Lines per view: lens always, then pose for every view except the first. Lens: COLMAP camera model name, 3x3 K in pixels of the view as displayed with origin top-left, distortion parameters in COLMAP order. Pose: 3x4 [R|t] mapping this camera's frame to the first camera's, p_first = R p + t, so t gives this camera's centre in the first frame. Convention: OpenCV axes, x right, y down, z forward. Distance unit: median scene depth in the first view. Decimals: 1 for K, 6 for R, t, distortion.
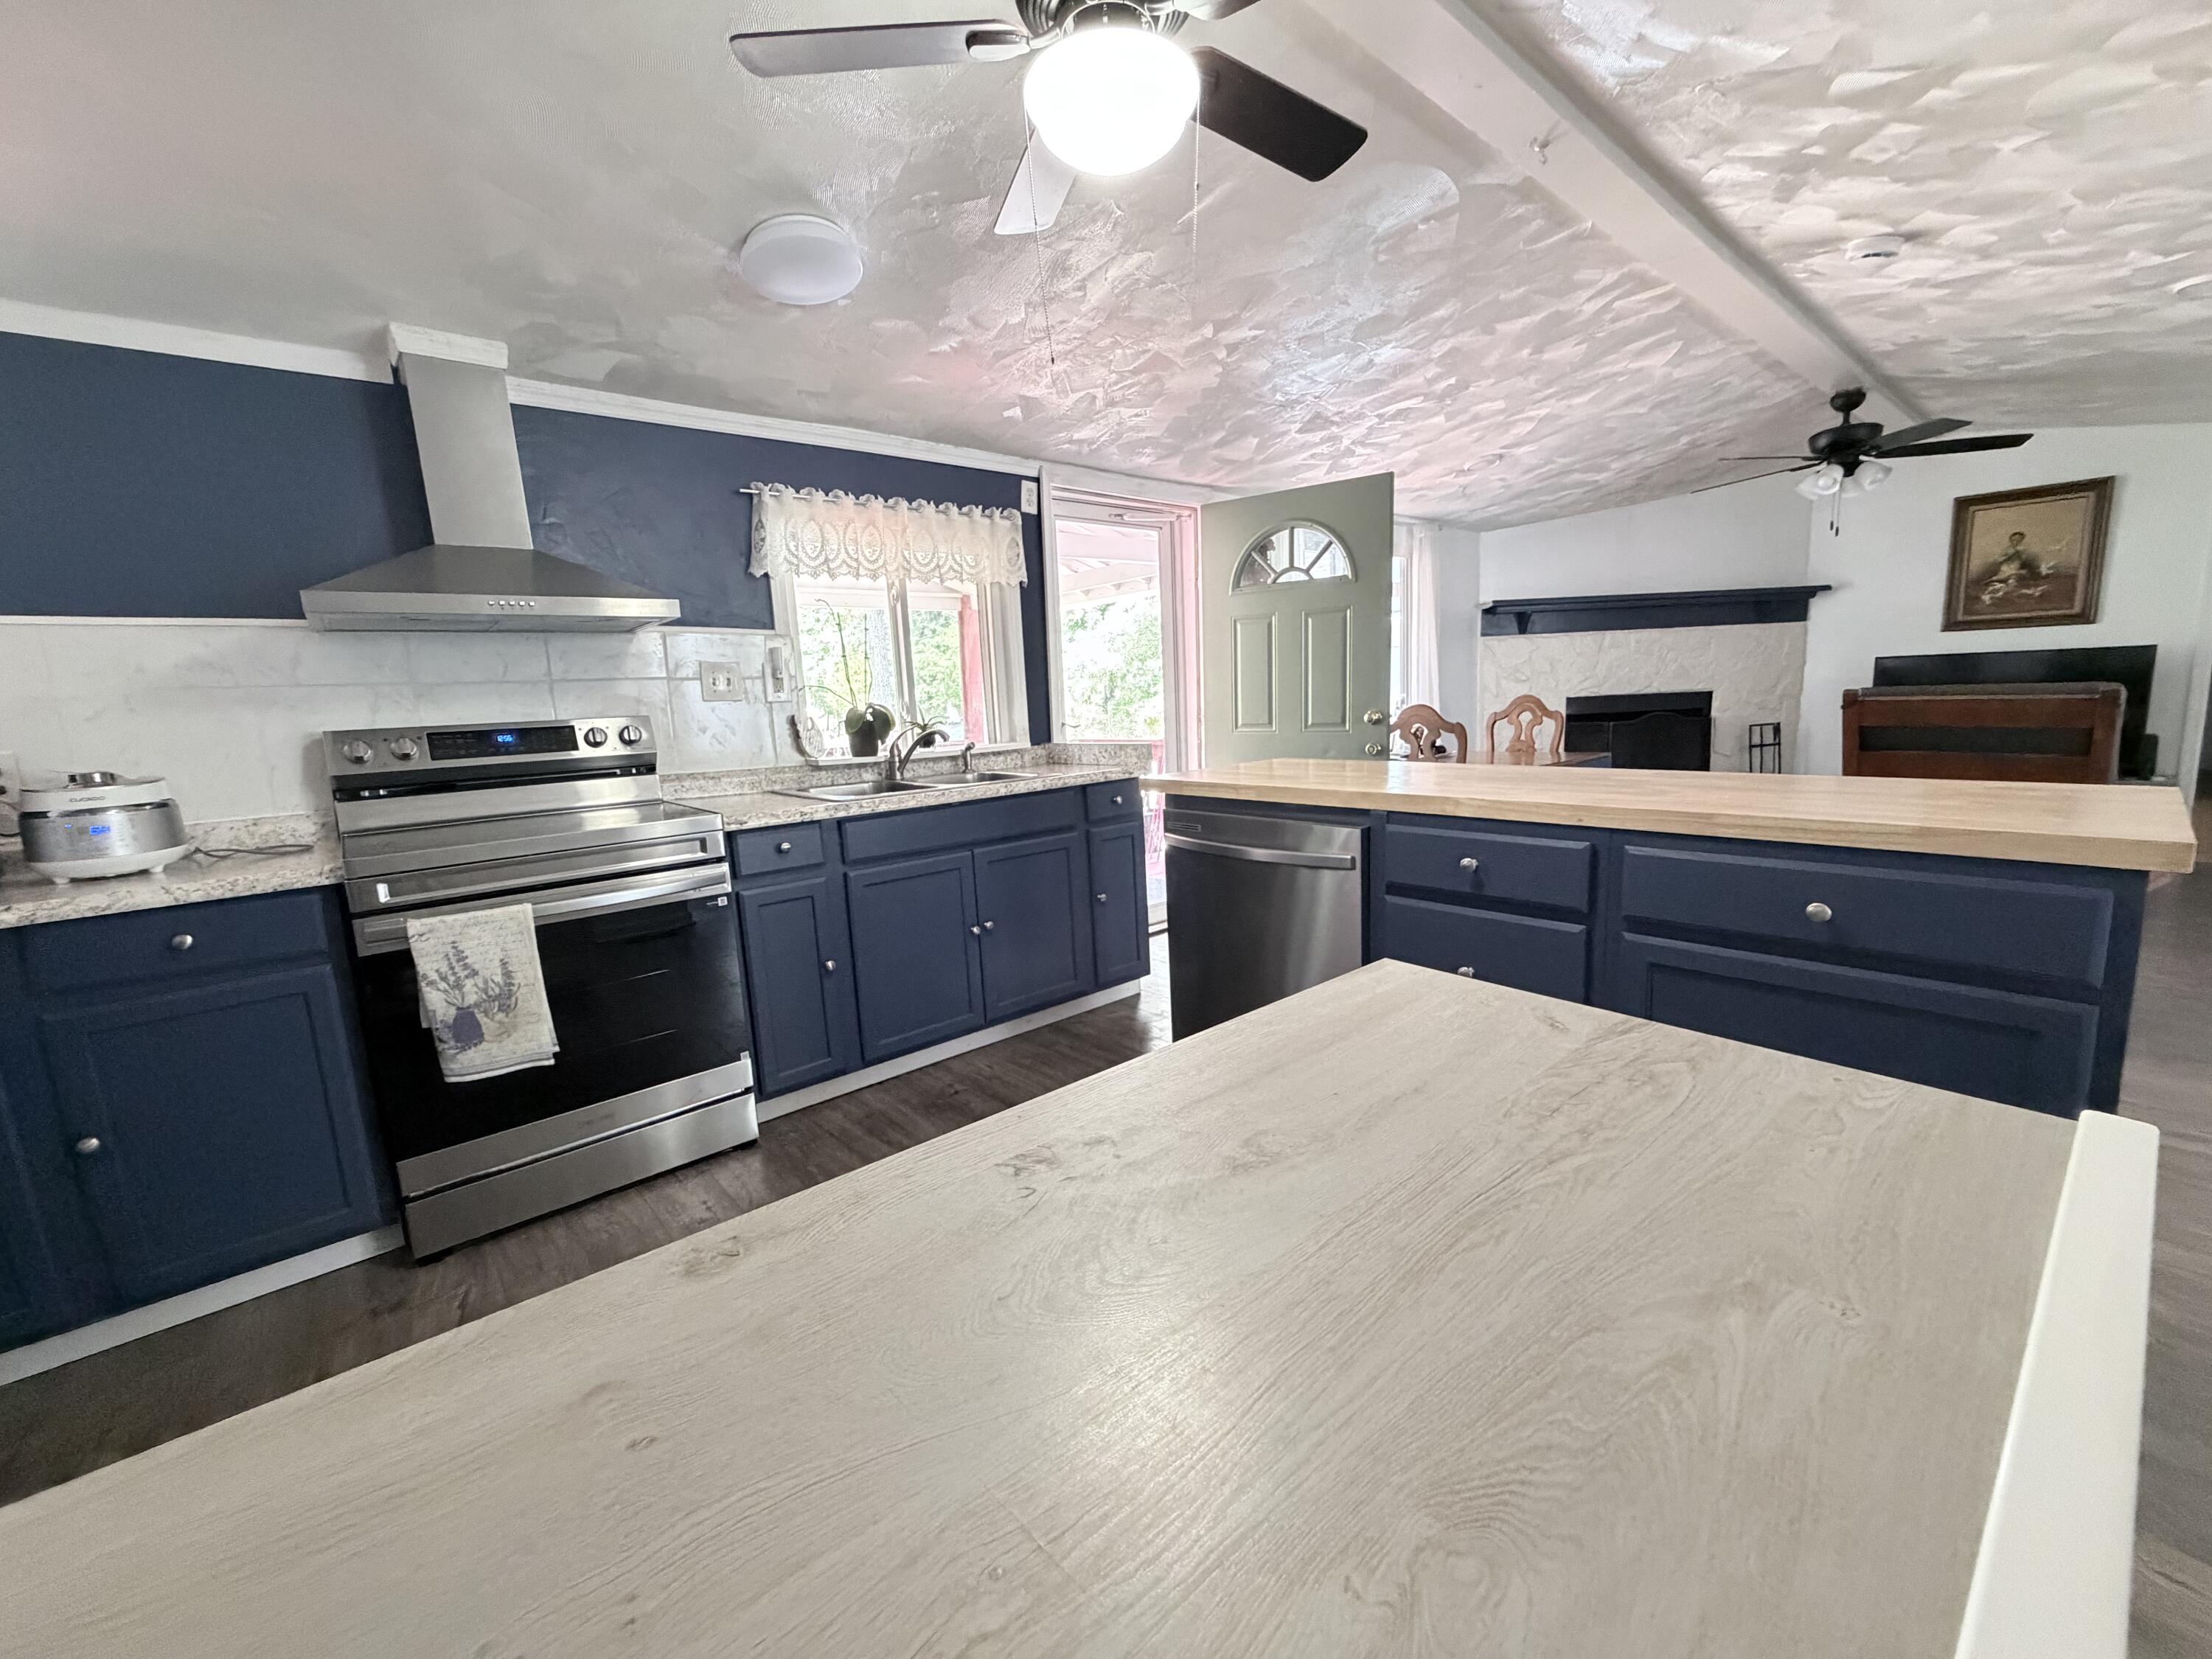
lens RADIAL K [[885.5, 0, 1098.5], [0, 885.5, 831.2], [0, 0, 1]] dist [0.001739, -0.000357]
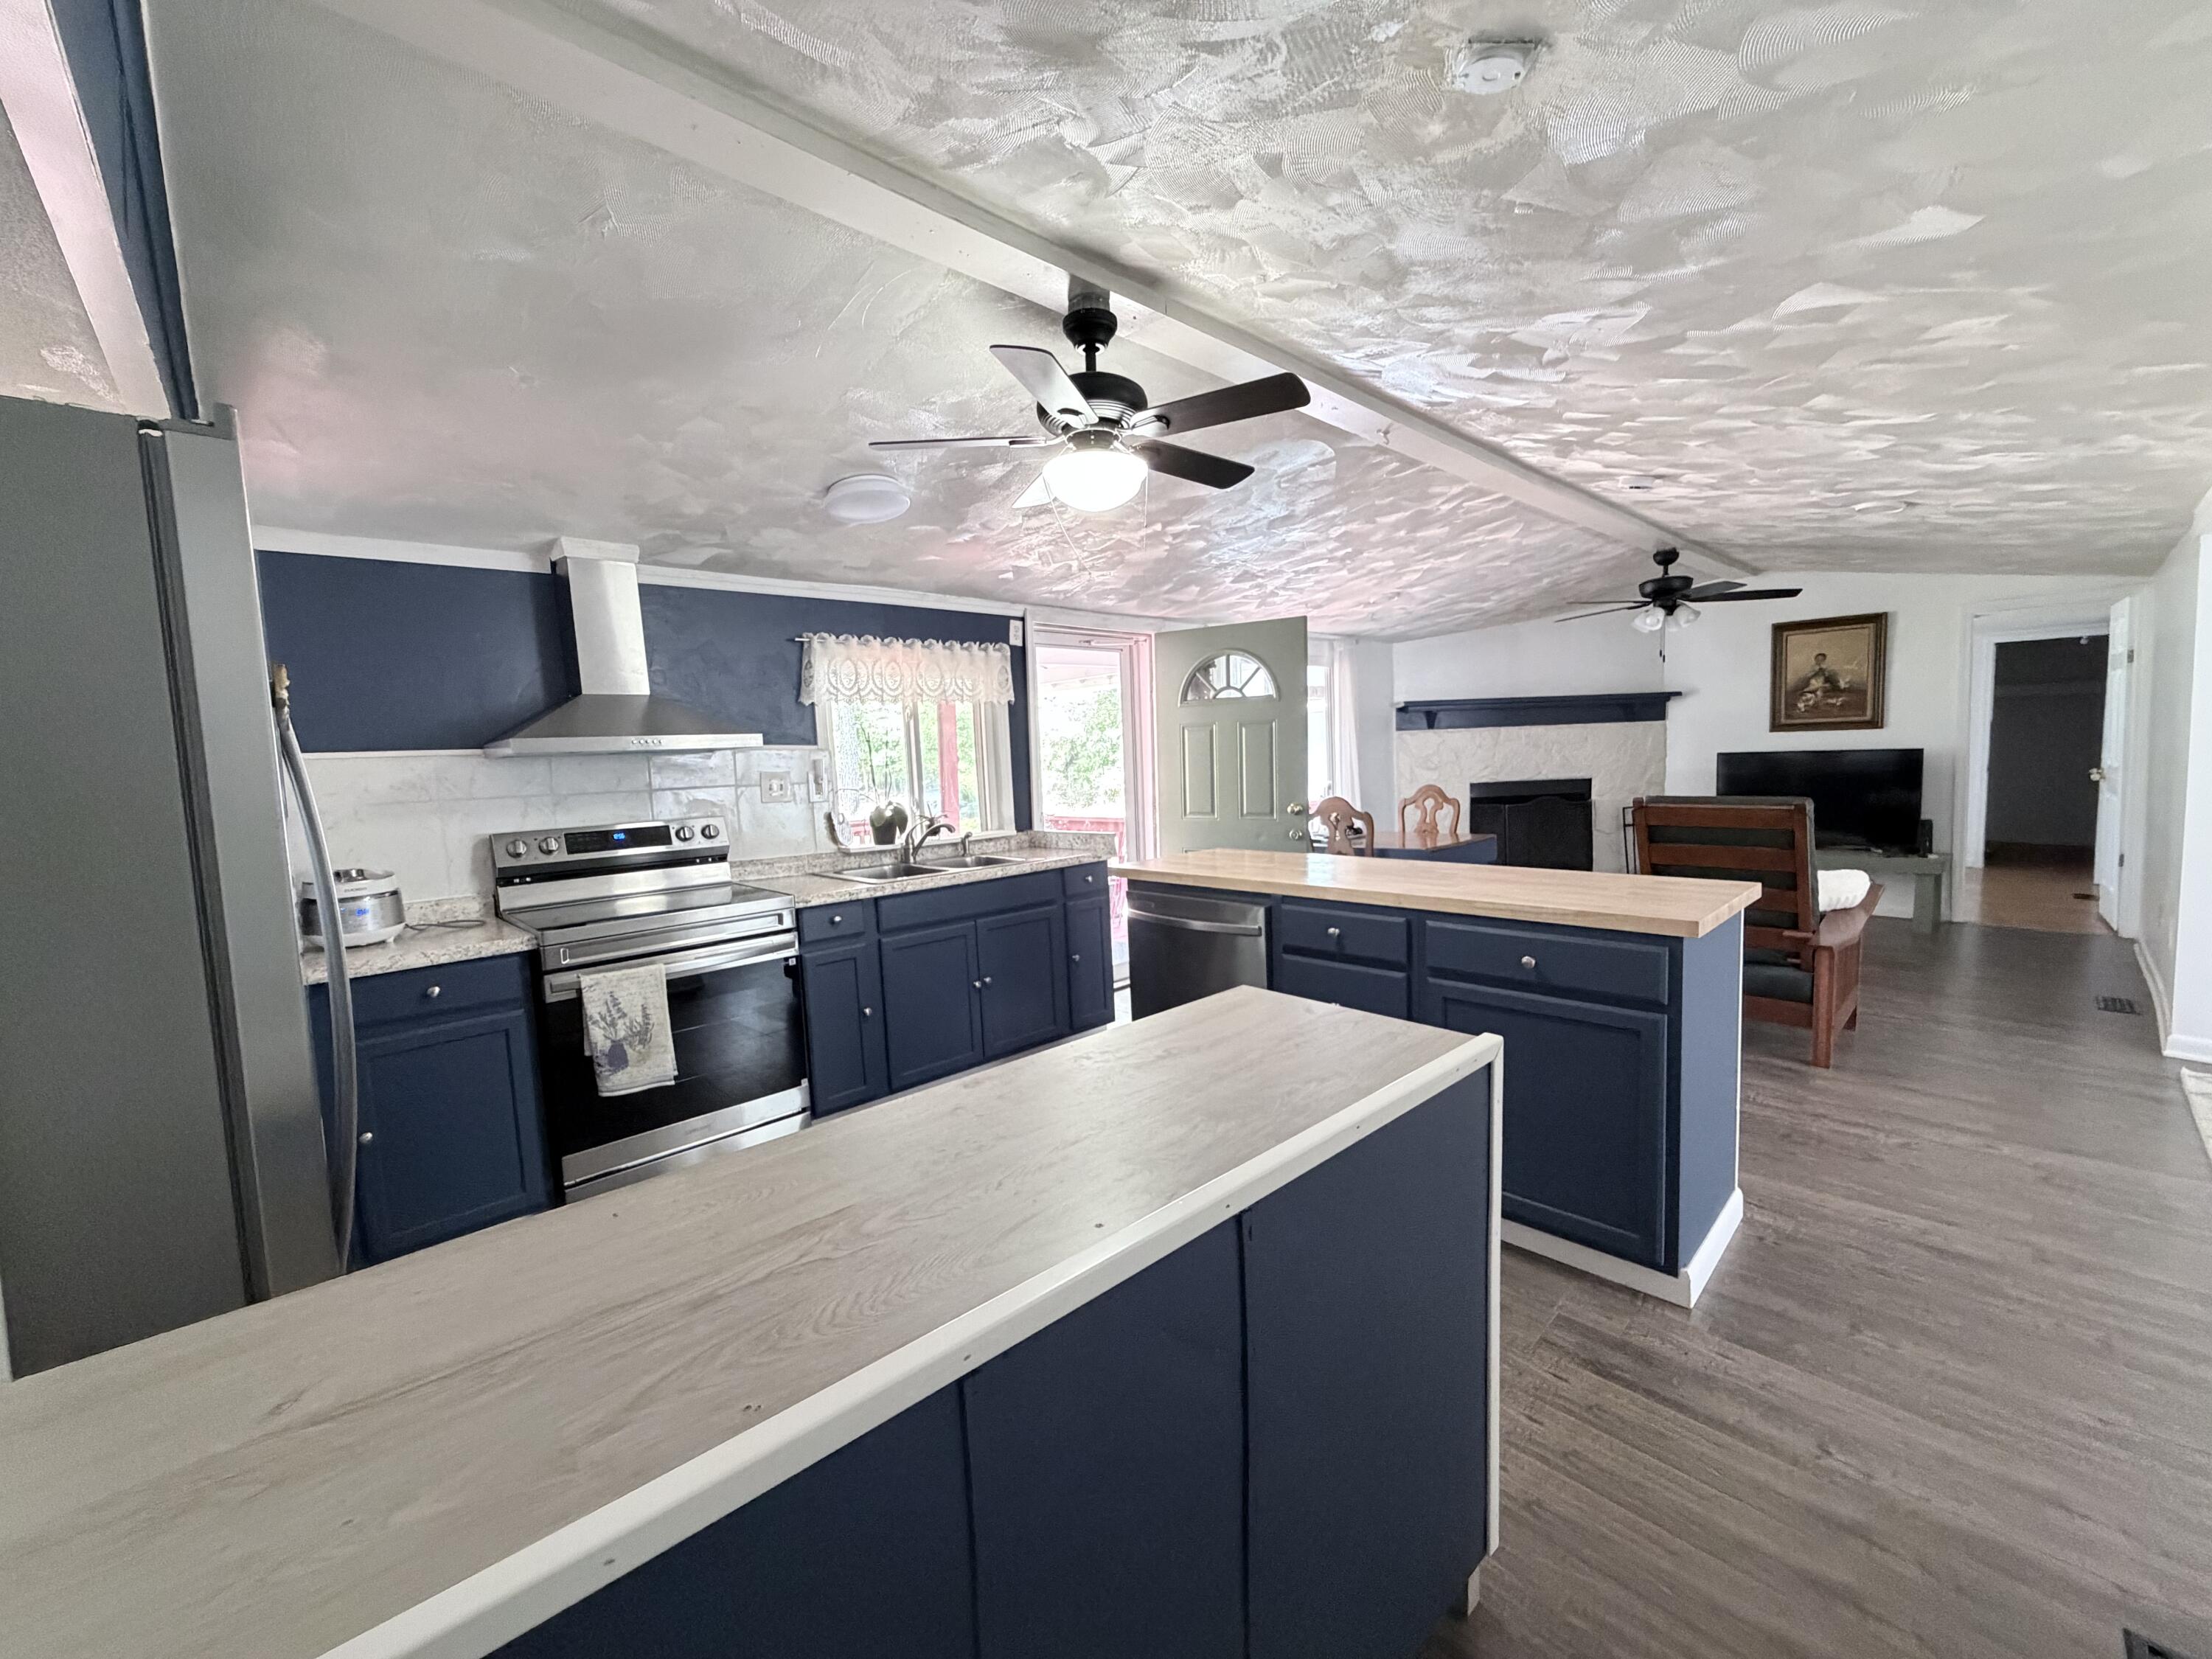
lens RADIAL K [[885.5, 0, 1102.2], [0, 885.5, 832.4], [0, 0, 1]] dist [0.001739, -0.000357]
pose [[0.998737, 0.001305, 0.050223, -0.025032], [0.002148, 0.997640, -0.068633, -0.017088], [-0.050194, 0.068655, 0.996377, -0.278472]]
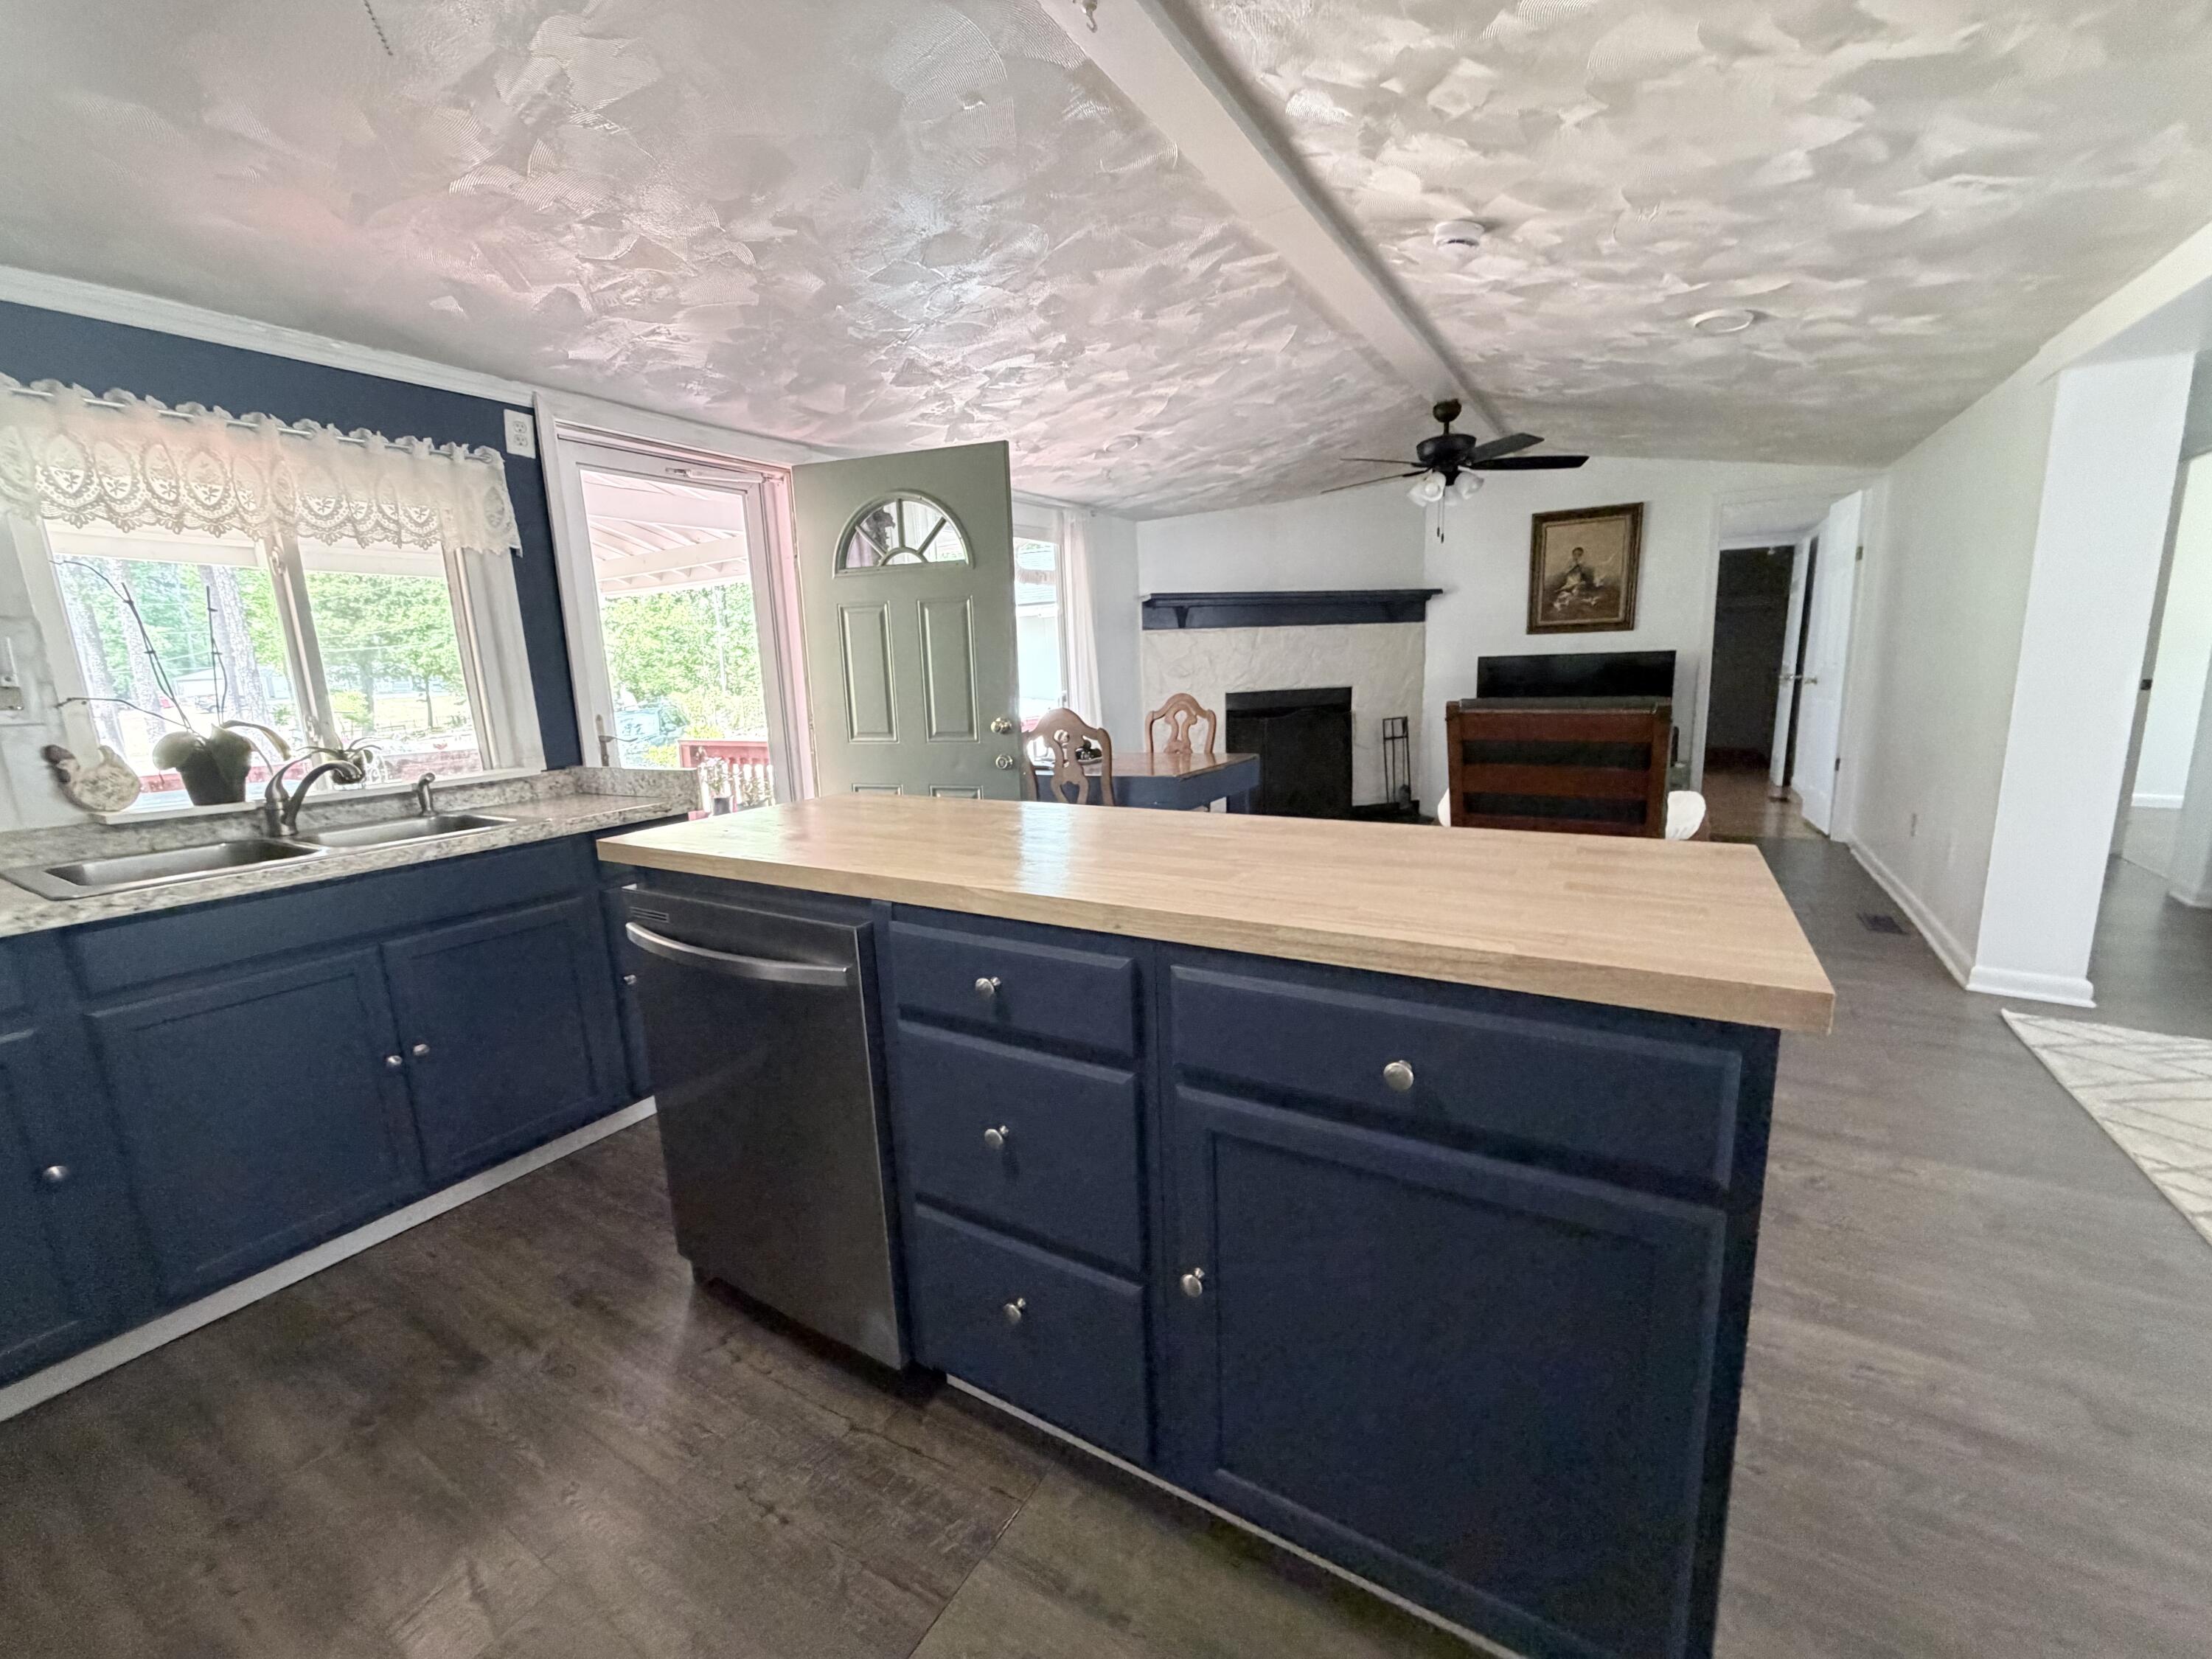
lens RADIAL K [[885.5, 0, 1096.6], [0, 885.5, 833.4], [0, 0, 1]] dist [0.001739, -0.000357]
pose [[0.952991, -0.049233, 0.298973, 0.179521], [0.042779, 0.998689, 0.028096, -0.058417], [-0.299964, -0.013985, 0.953848, 0.190387]]
